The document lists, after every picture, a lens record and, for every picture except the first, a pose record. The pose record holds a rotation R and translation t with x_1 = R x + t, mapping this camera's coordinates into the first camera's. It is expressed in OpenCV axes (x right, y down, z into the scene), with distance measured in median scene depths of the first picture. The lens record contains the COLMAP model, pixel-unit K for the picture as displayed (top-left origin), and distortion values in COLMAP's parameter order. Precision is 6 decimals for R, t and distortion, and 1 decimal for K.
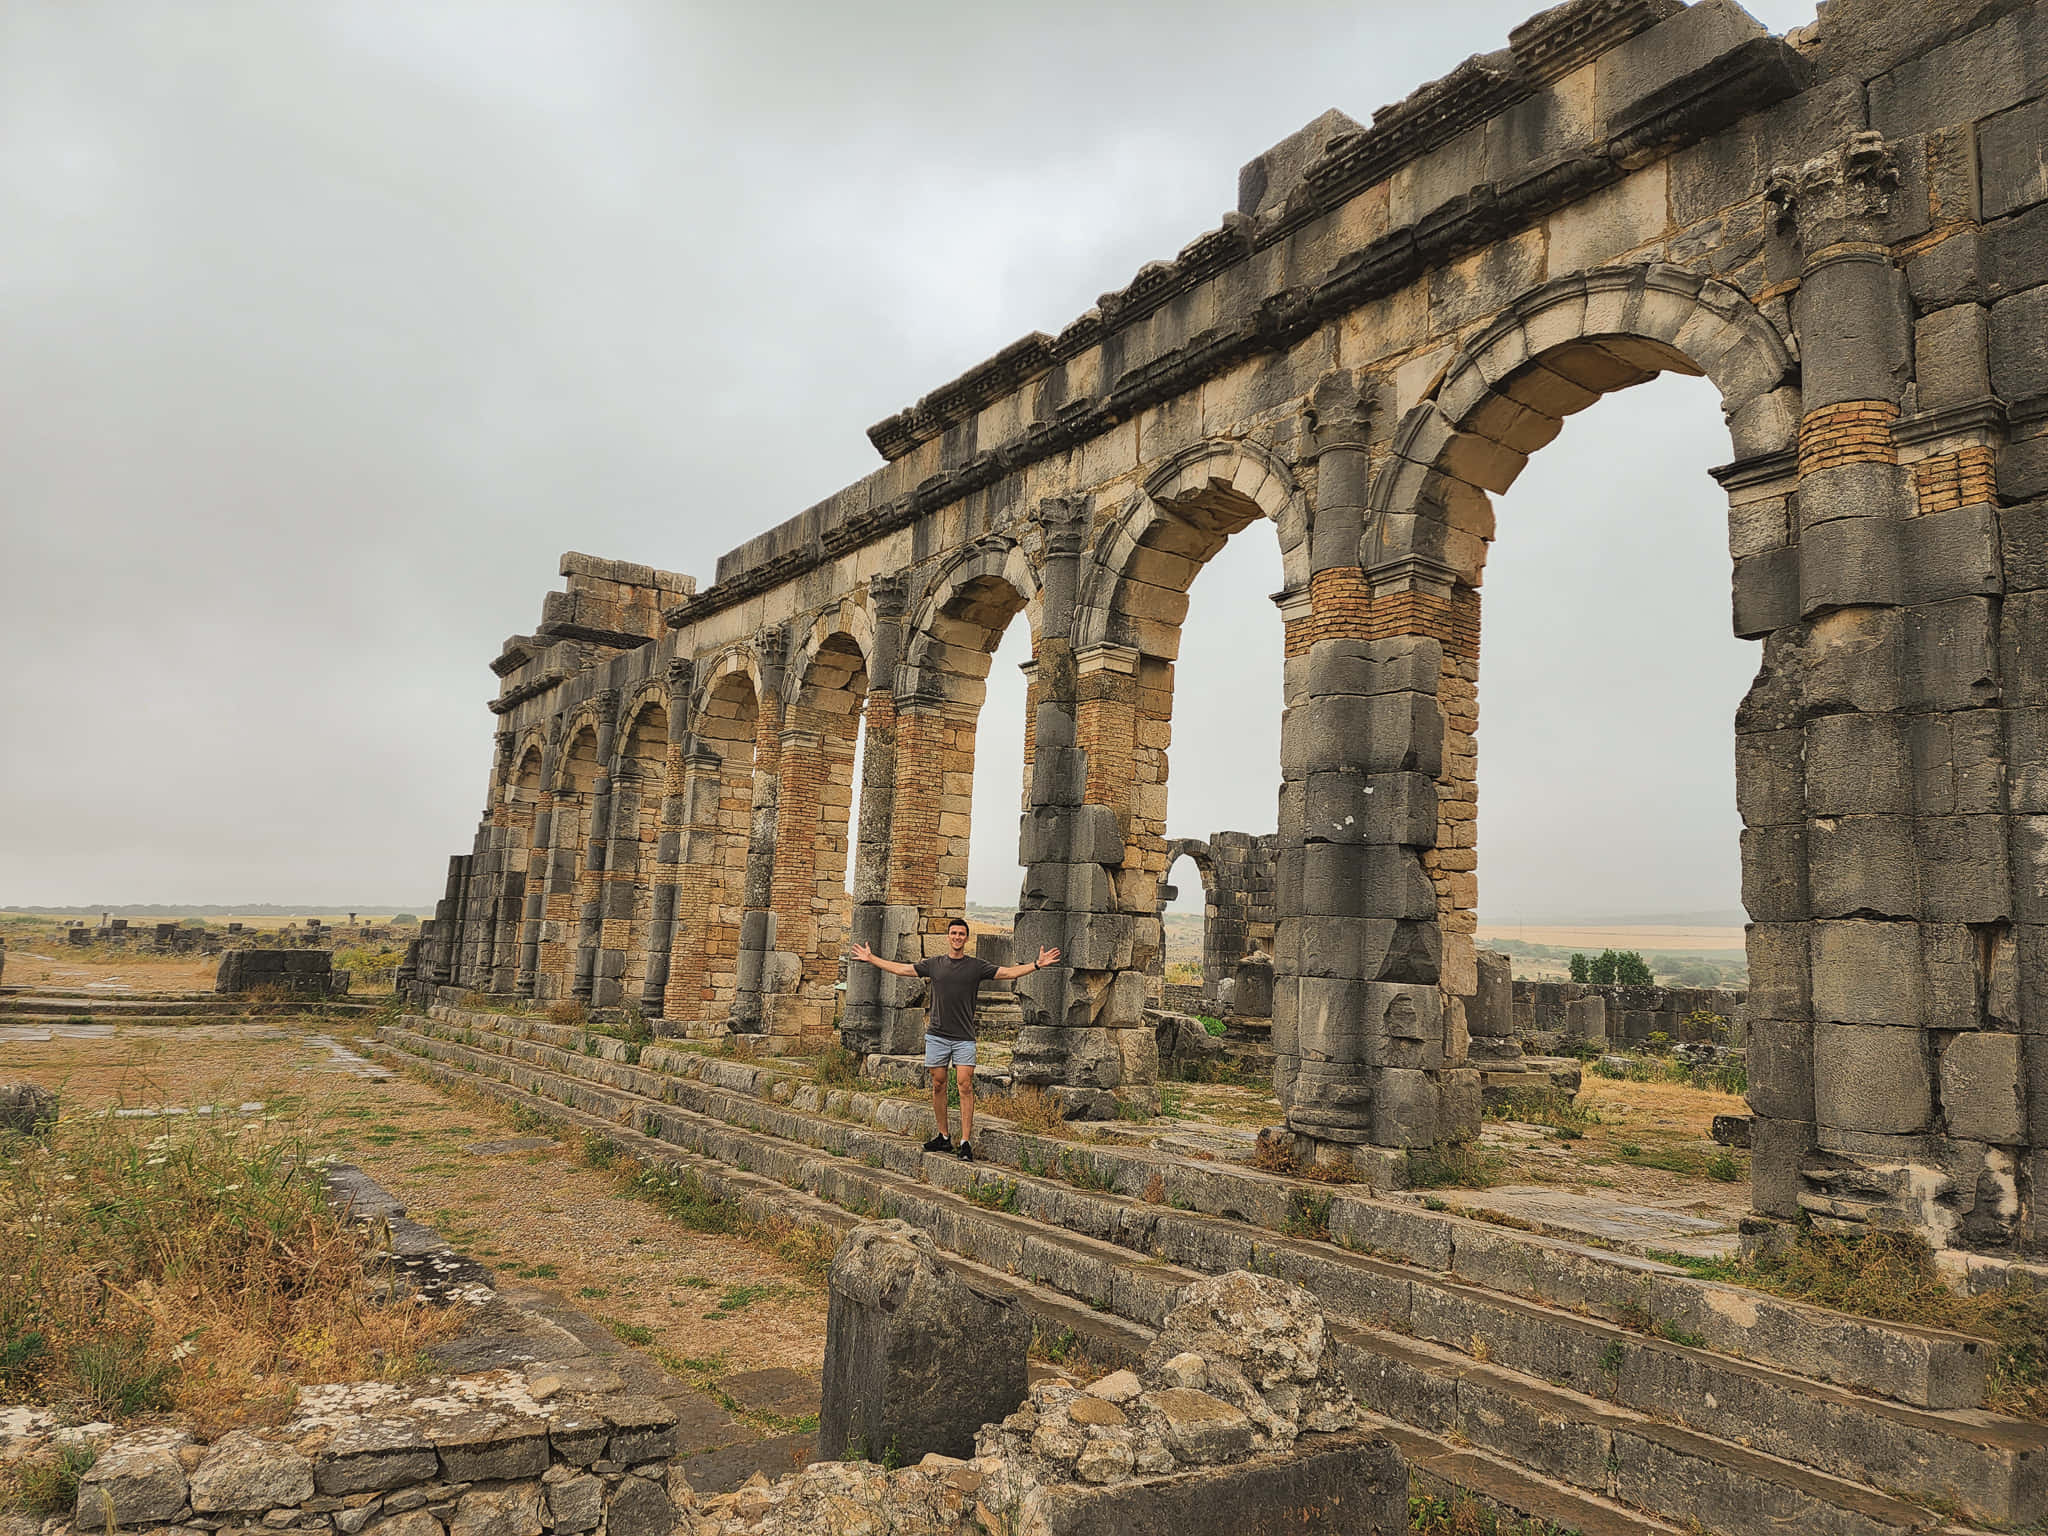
lens RADIAL K [[1412.8, 0, 973.7], [0, 1412.8, 766.5], [0, 0, 1]] dist [0.081598, -0.001400]
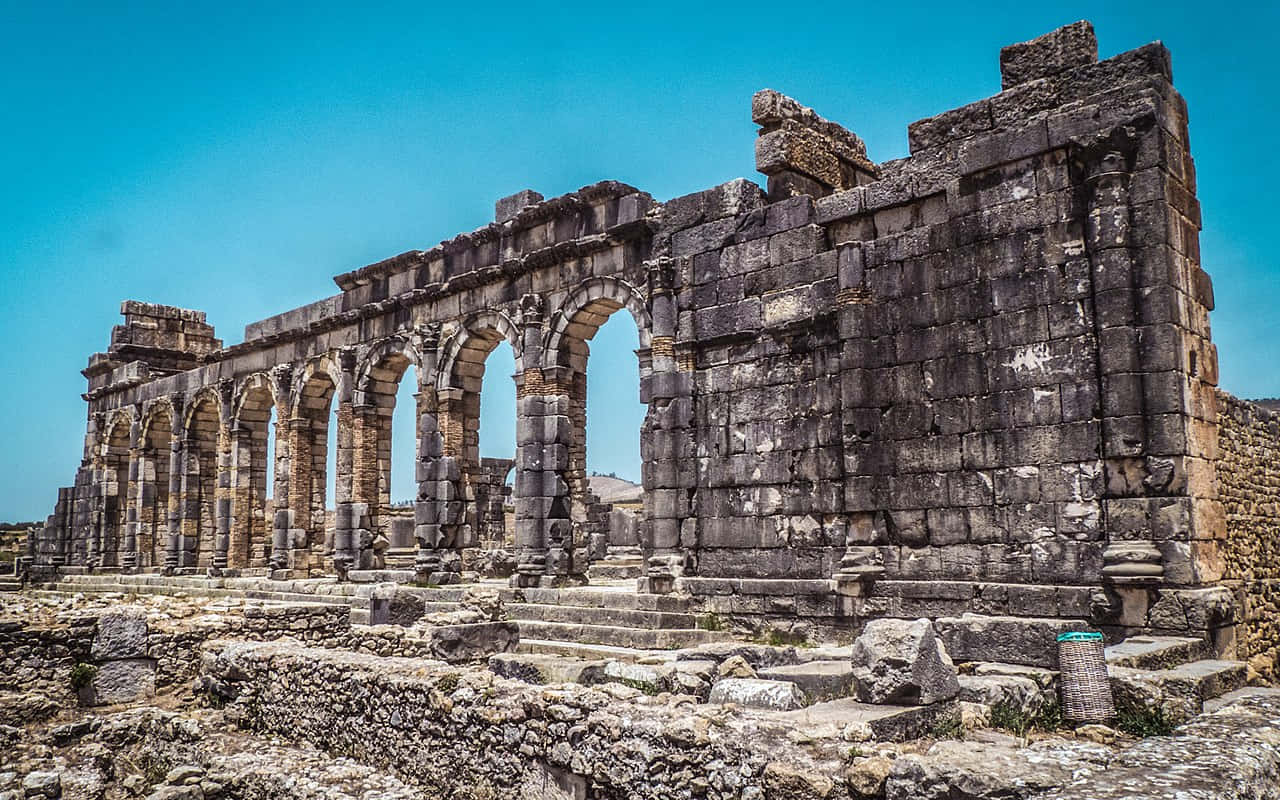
lens RADIAL K [[1025.0, 0, 638.2], [0, 1025.0, 455.6], [0, 0, 1]] dist [0.003473, 0.003975]
pose [[0.968075, -0.037570, 0.247828, -0.030754], [0.024138, 0.998081, 0.057017, -0.063434], [-0.249494, -0.049215, 0.967125, -0.742943]]
